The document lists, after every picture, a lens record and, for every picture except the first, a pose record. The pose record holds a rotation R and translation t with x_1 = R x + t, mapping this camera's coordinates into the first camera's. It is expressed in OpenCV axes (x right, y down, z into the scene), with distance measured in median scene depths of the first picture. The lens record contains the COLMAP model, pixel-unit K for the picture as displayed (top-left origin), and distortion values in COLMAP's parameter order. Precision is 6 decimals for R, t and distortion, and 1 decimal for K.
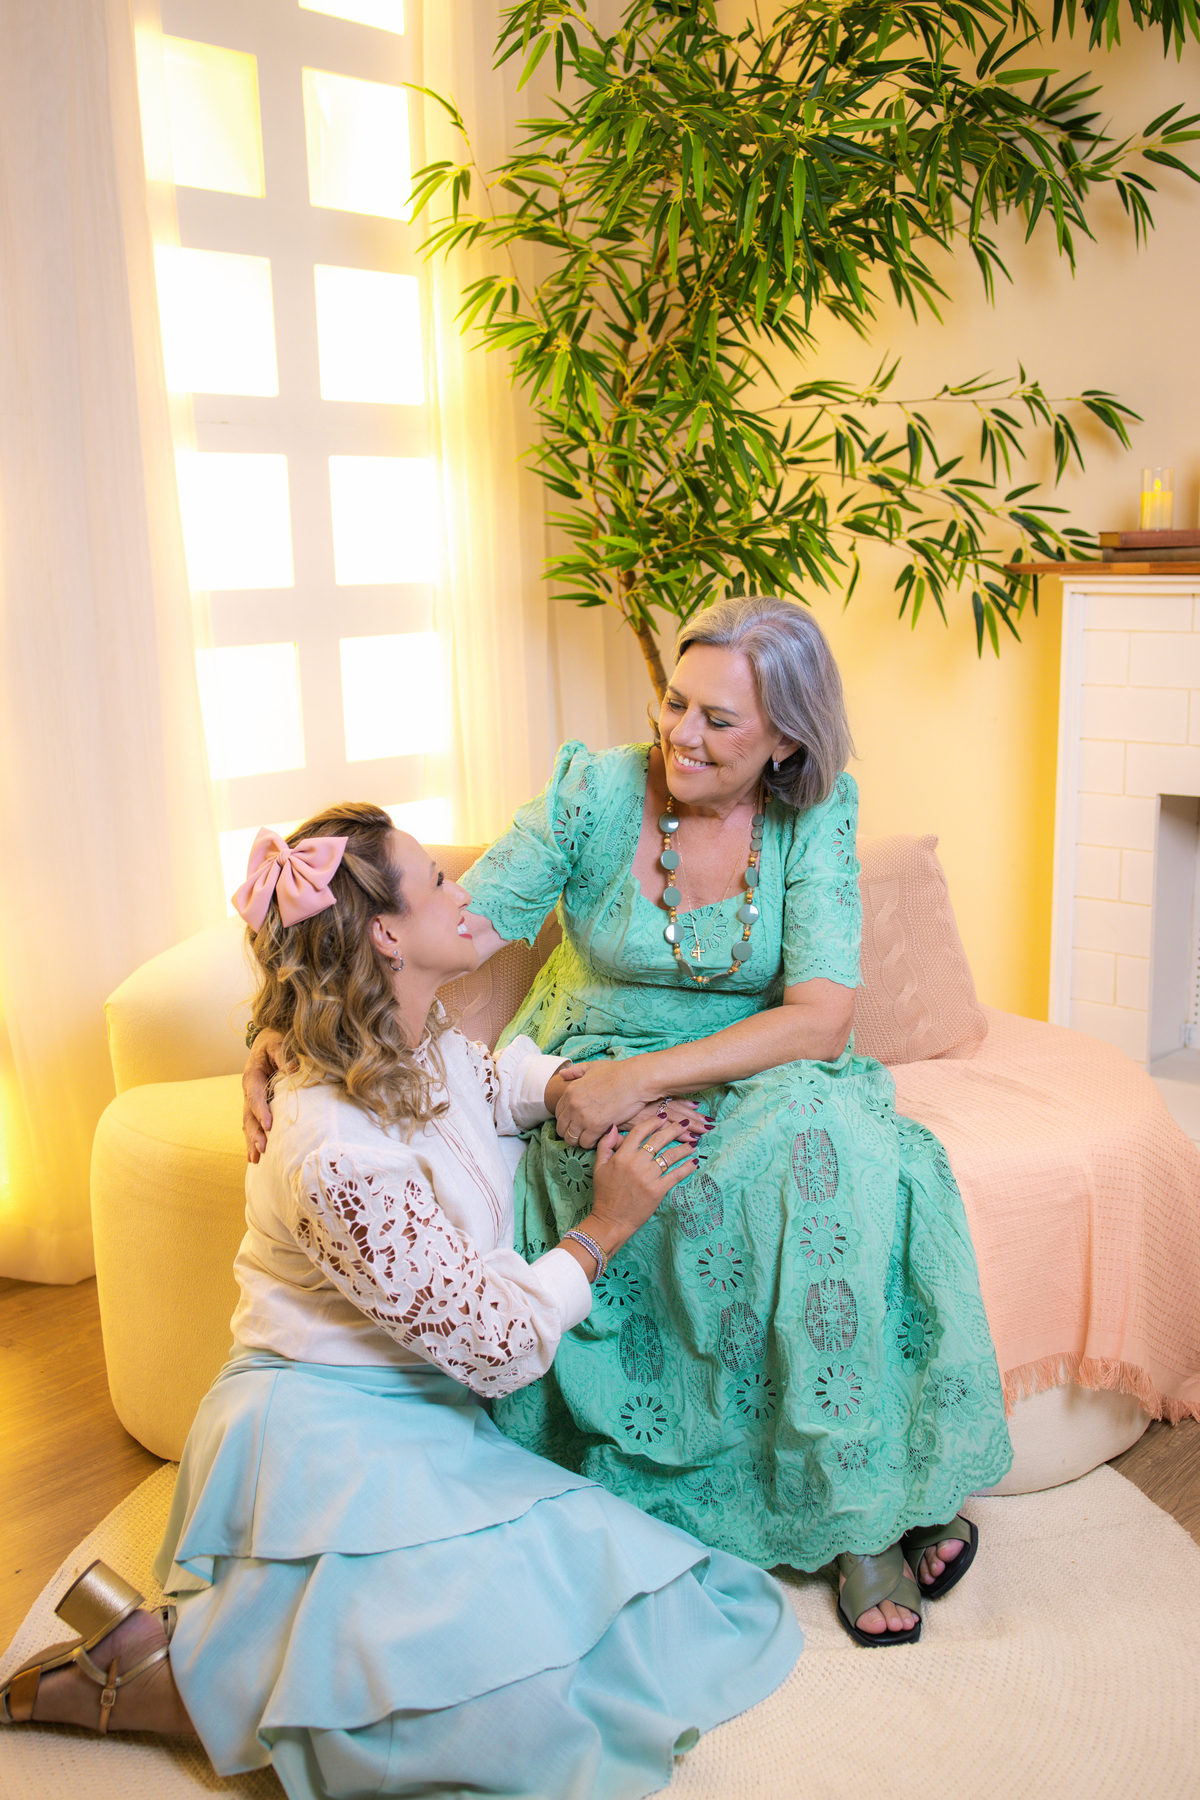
lens RADIAL K [[1807.0, 0, 600.0], [0, 1807.0, 900.0], [0, 0, 1]] dist [0.017153, -0.000432]
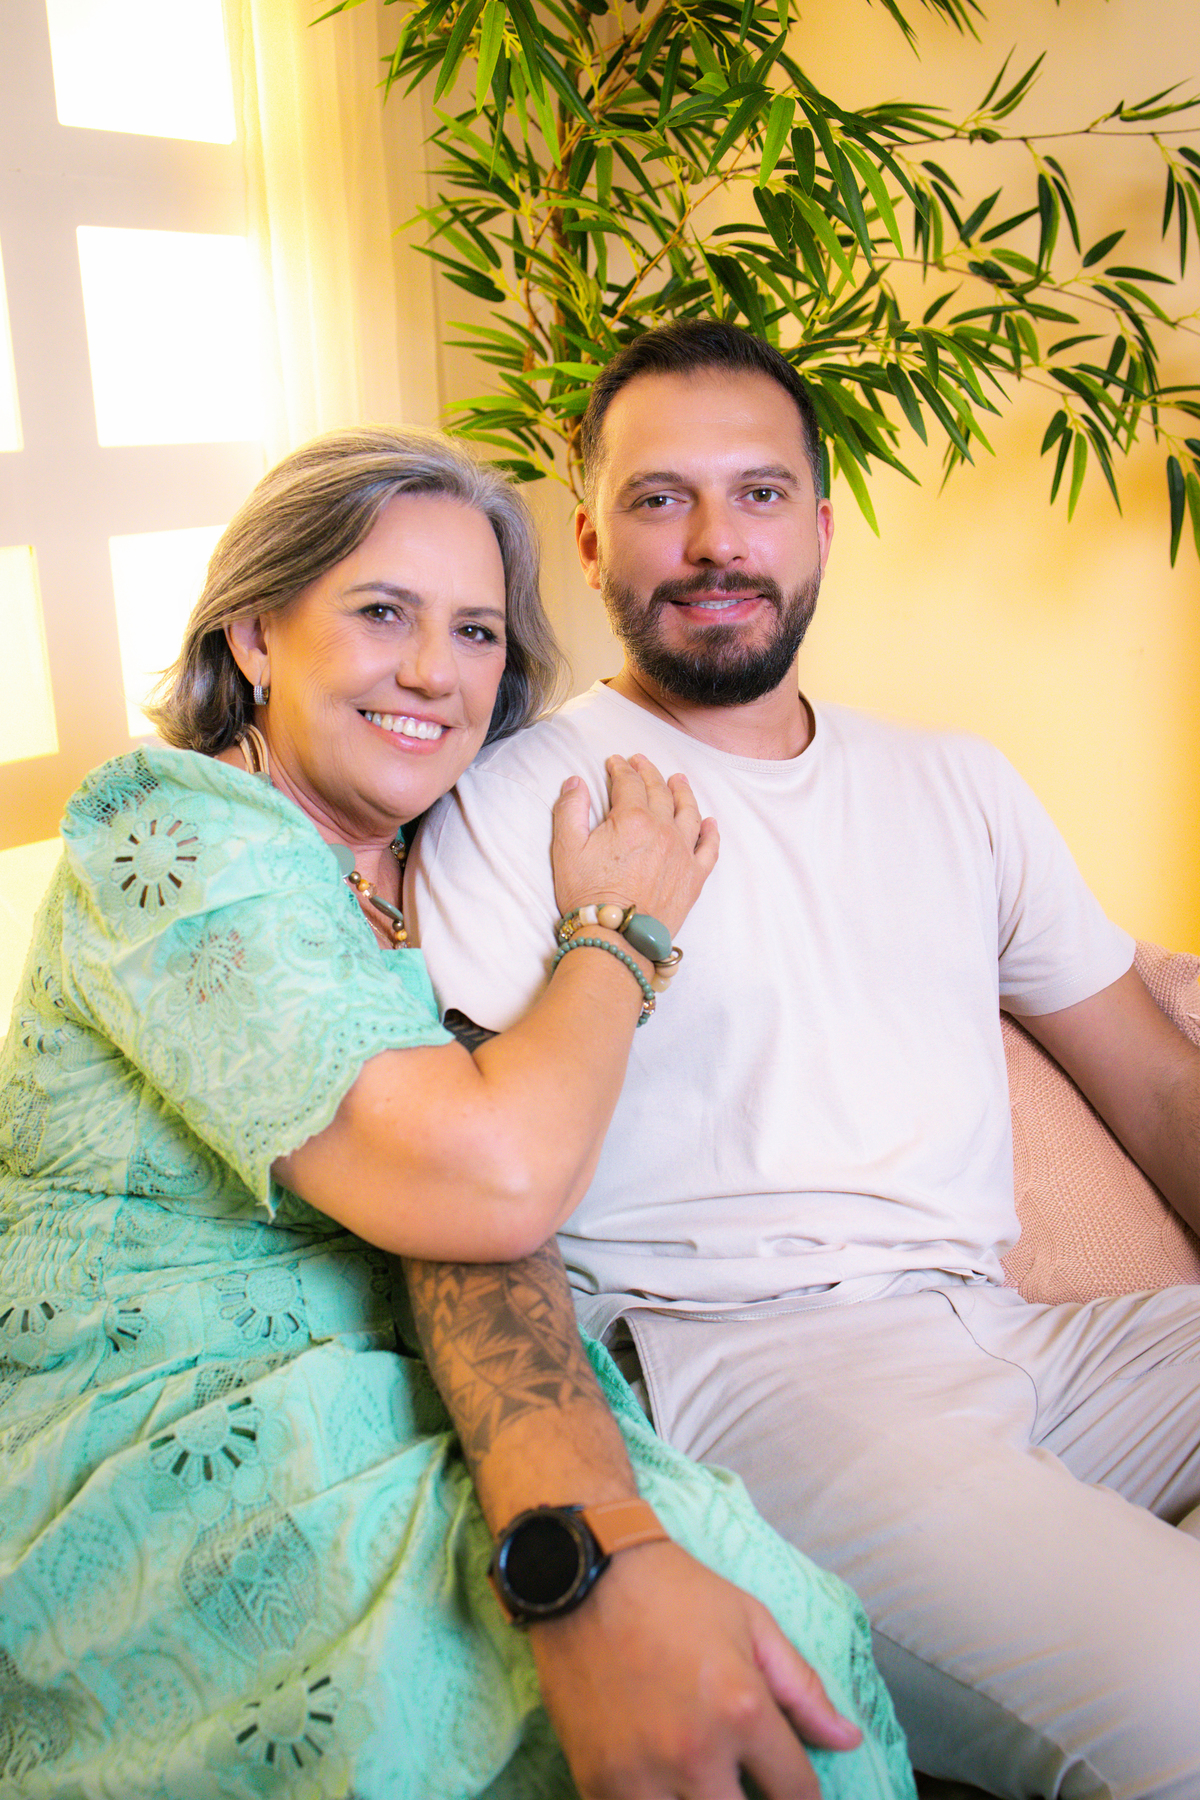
lens RADIAL K [[1807.0, 0, 600.0], [0, 1807.0, 900.0], [0, 0, 1]] dist [0.017153, -0.000432]
pose [[0.996275, -0.025998, 0.082224, -0.034232], [0.019195, 0.996409, 0.082462, -0.074287], [-0.084073, -0.080577, 0.993196, 0.393653]]
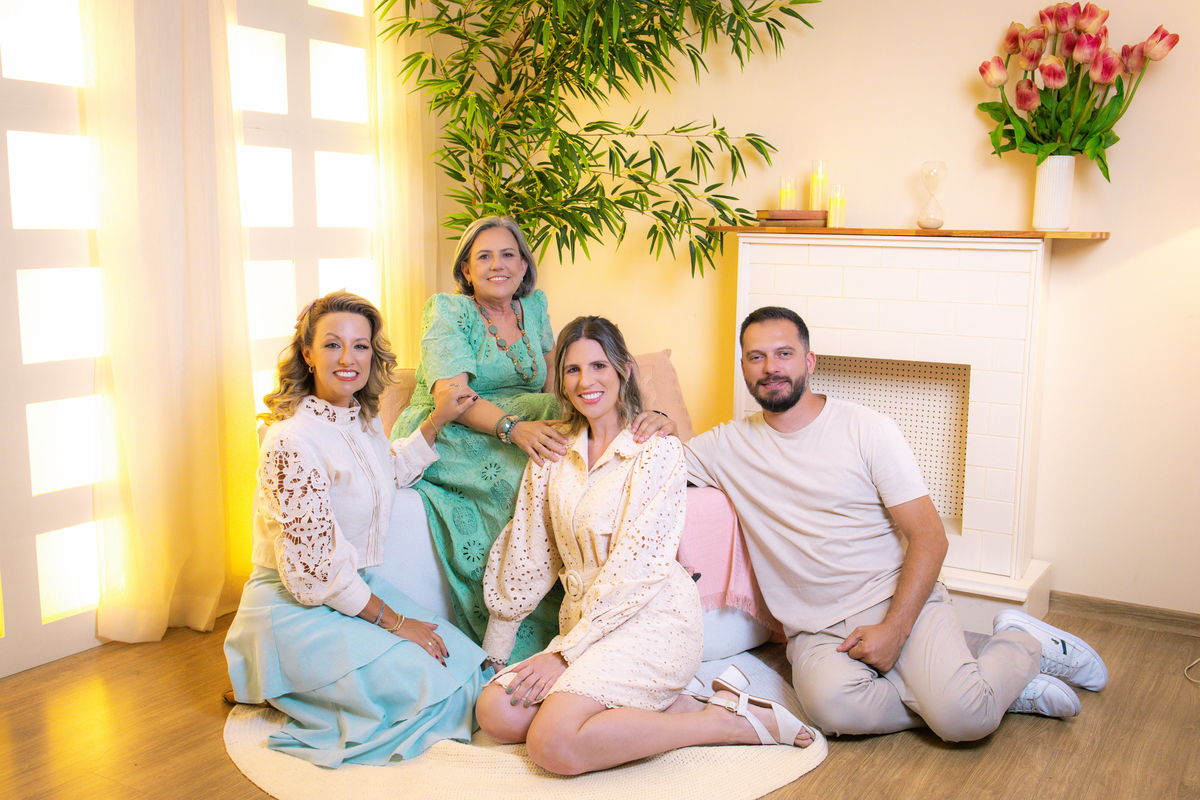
lens RADIAL K [[1204.7, 0, 600.0], [0, 1204.7, 400.0], [0, 0, 1]] dist [0.017153, -0.000432]
pose [[0.982975, 0.004704, 0.183677, -0.097287], [0.005065, 0.998599, -0.052681, 0.048669], [-0.183668, 0.052715, 0.981574, -0.145380]]
